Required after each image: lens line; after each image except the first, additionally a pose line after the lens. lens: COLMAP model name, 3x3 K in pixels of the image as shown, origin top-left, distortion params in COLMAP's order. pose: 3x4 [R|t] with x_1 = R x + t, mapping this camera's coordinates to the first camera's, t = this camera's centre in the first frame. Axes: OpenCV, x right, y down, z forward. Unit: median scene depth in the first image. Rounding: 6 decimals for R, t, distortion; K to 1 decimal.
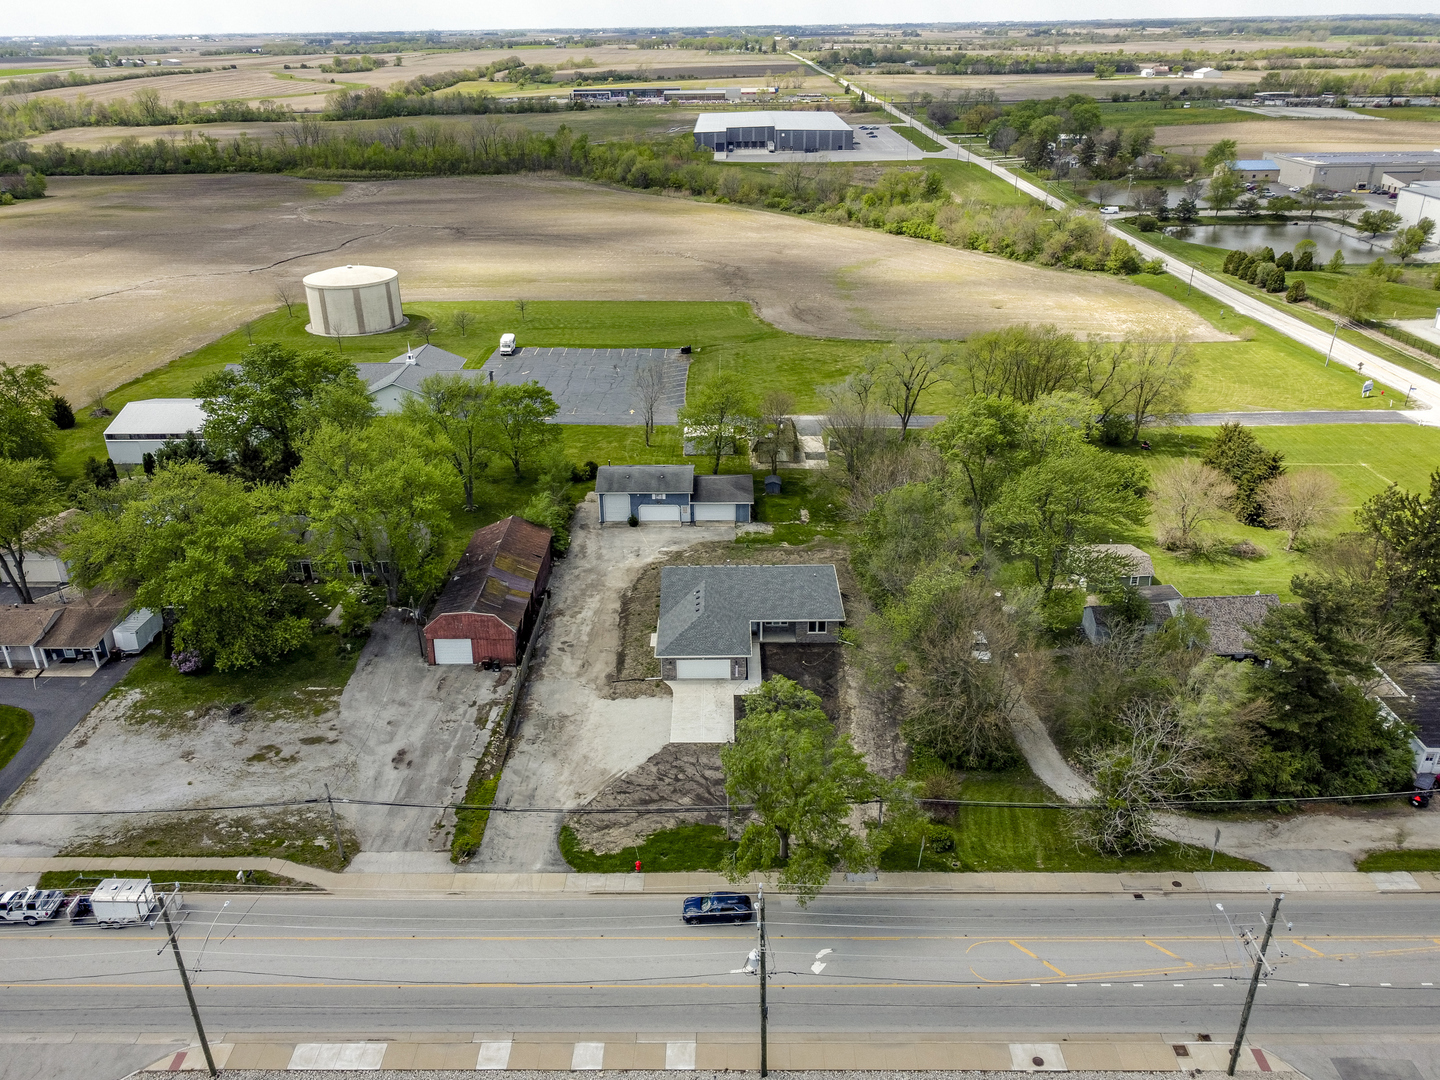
lens RADIAL K [[1084.5, 0, 720.0], [0, 1084.5, 540.0], [0, 0, 1]] dist [0.008397, -0.005224]
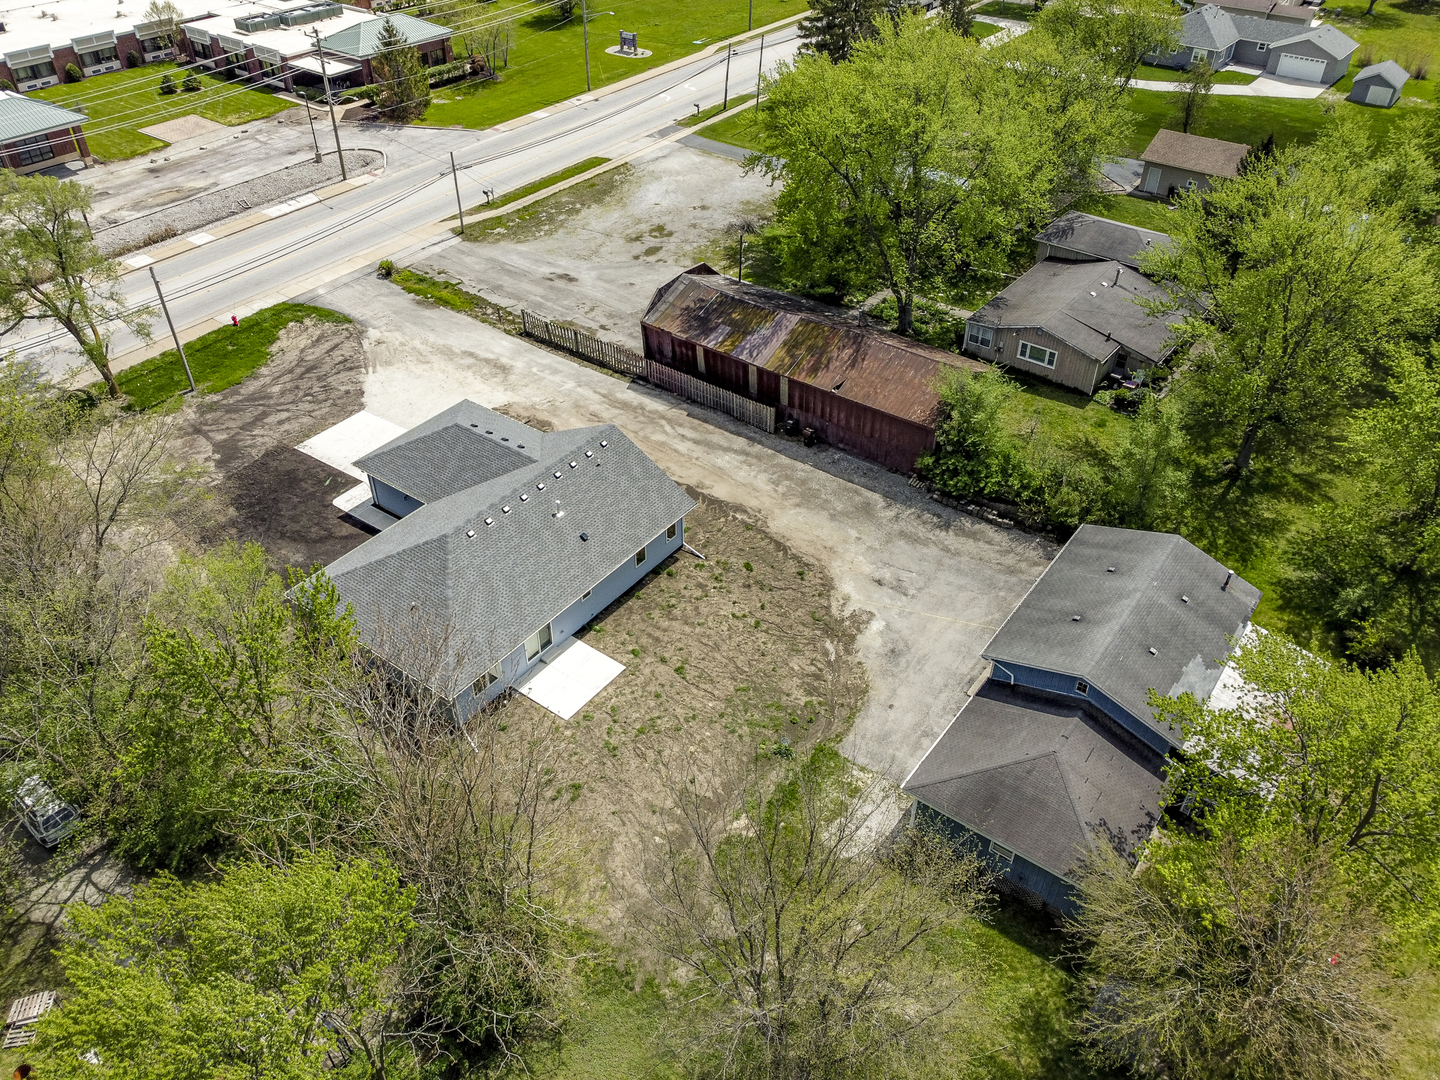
lens RADIAL K [[1084.5, 0, 720.0], [0, 1084.5, 540.0], [0, 0, 1]] dist [0.008397, -0.005224]
pose [[-0.590121, 0.513077, -0.623305, 0.242475], [-0.344504, 0.538206, 0.769189, -0.325288], [0.730120, 0.668646, -0.140849, 0.978215]]
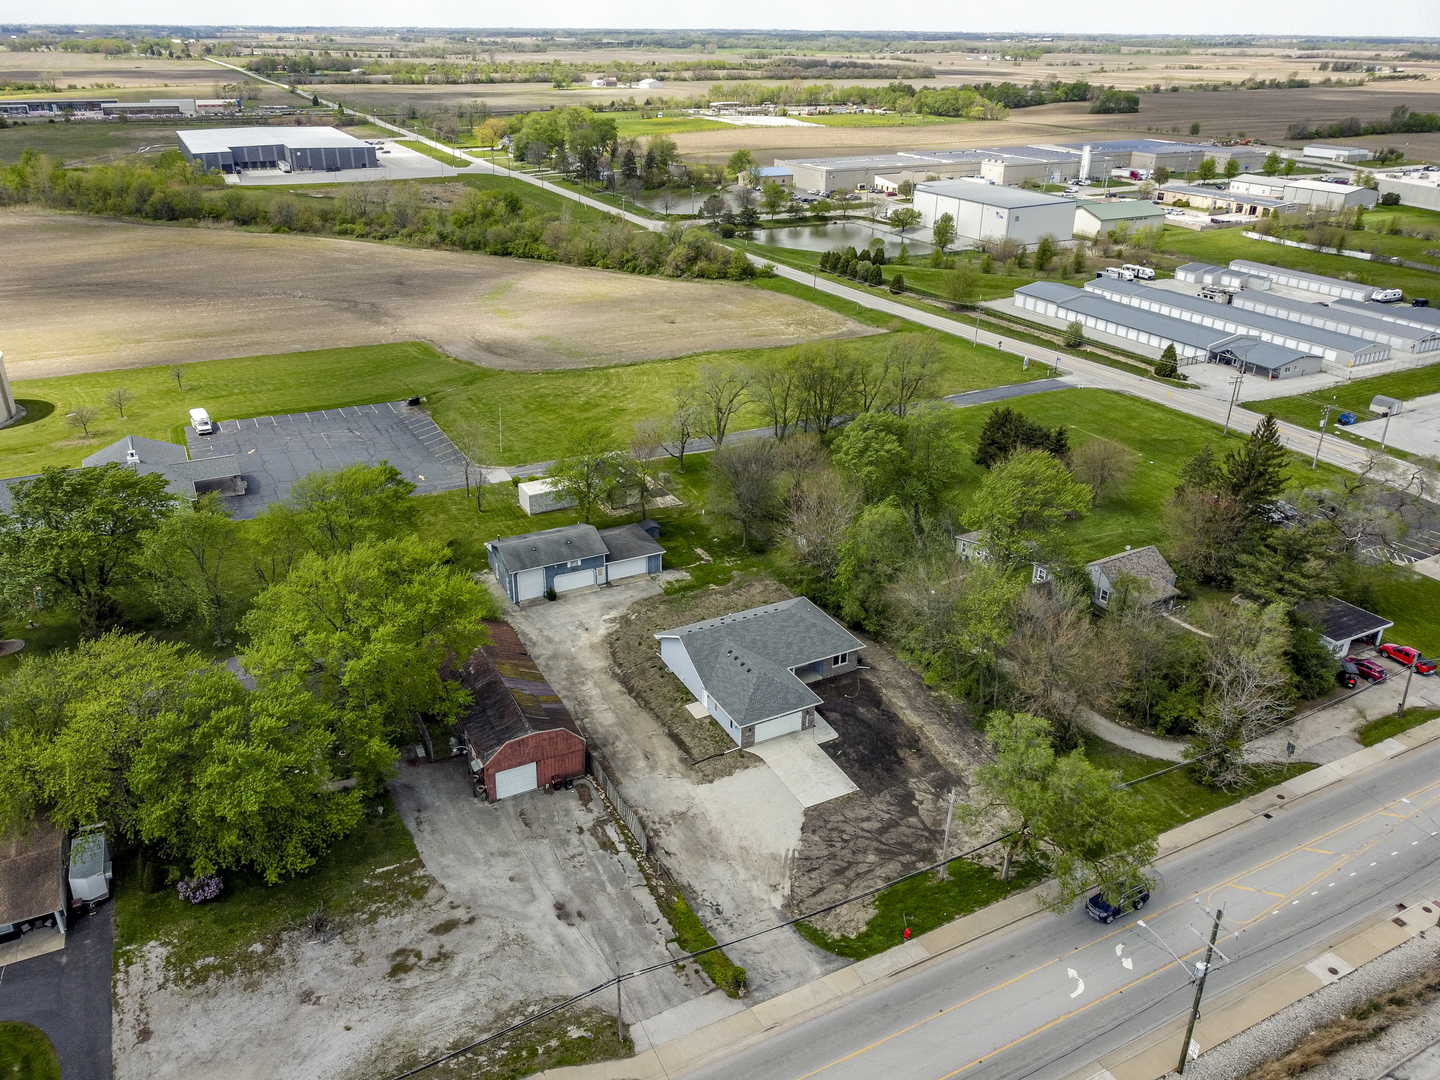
lens RADIAL K [[1086.6, 0, 720.0], [0, 1086.6, 540.0], [0, 0, 1]] dist [0.000137, 0.001288]
pose [[0.882524, -0.181424, 0.433863, -0.358543], [0.183301, 0.982325, 0.037914, -0.074596], [-0.433073, 0.046067, 0.900181, 0.096801]]
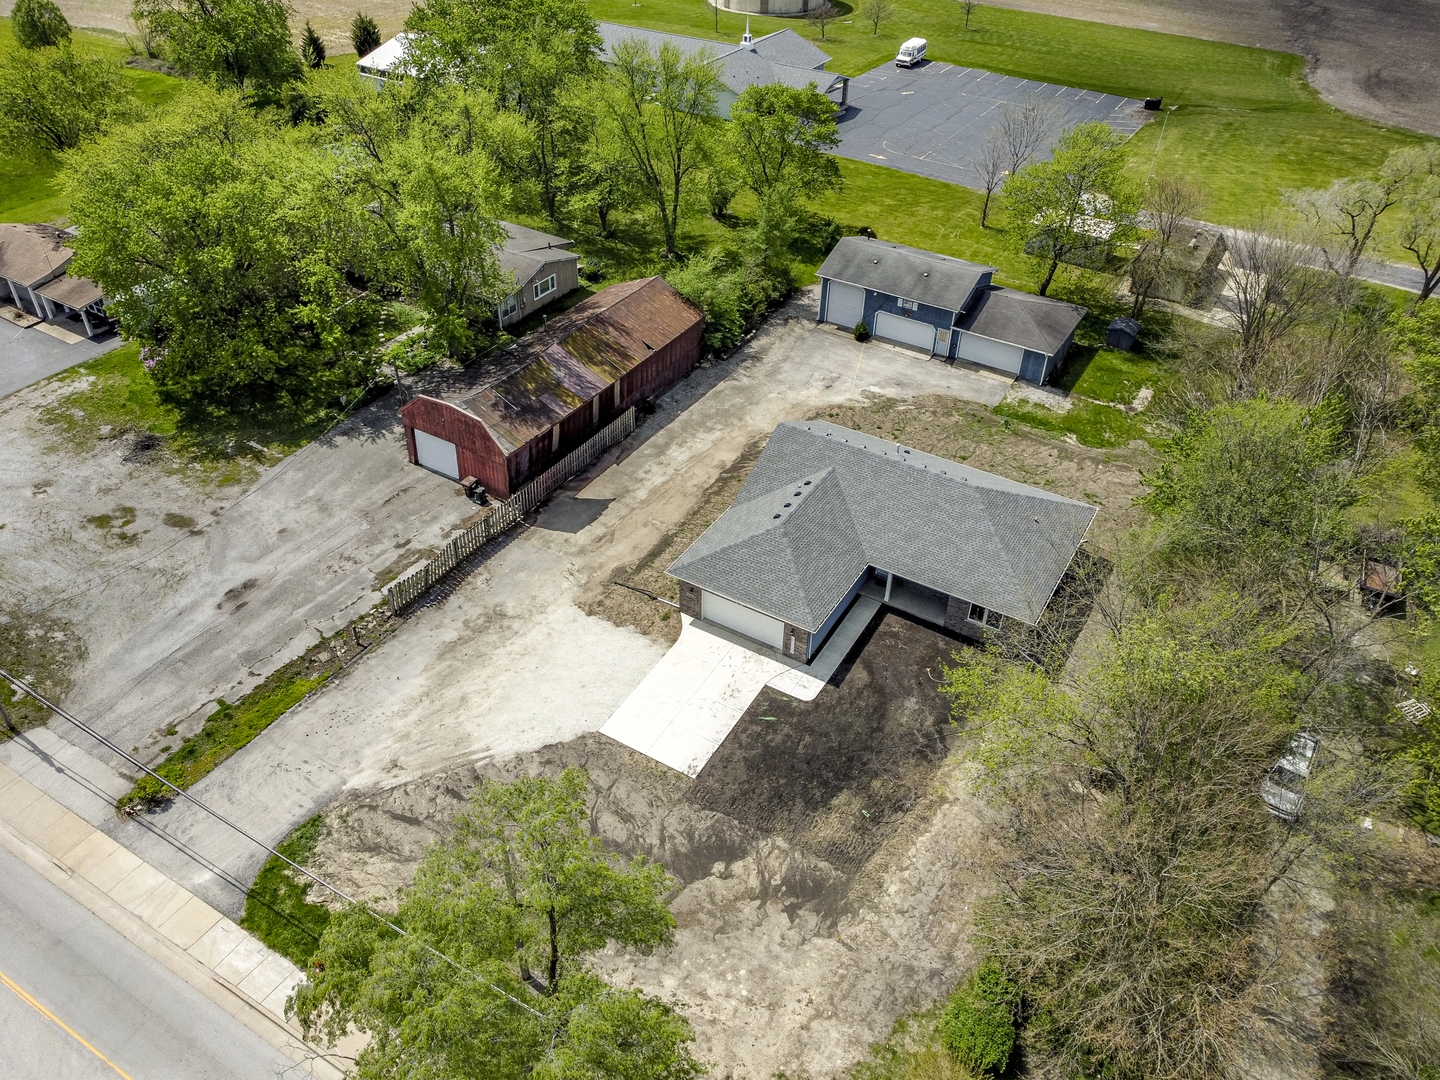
lens RADIAL K [[1084.5, 0, 720.0], [0, 1084.5, 540.0], [0, 0, 1]] dist [0.008397, -0.005224]
pose [[0.861182, 0.336119, -0.381299, 0.138481], [-0.247451, 0.932489, 0.263119, -0.052331], [0.443996, -0.132240, 0.886217, 0.386147]]
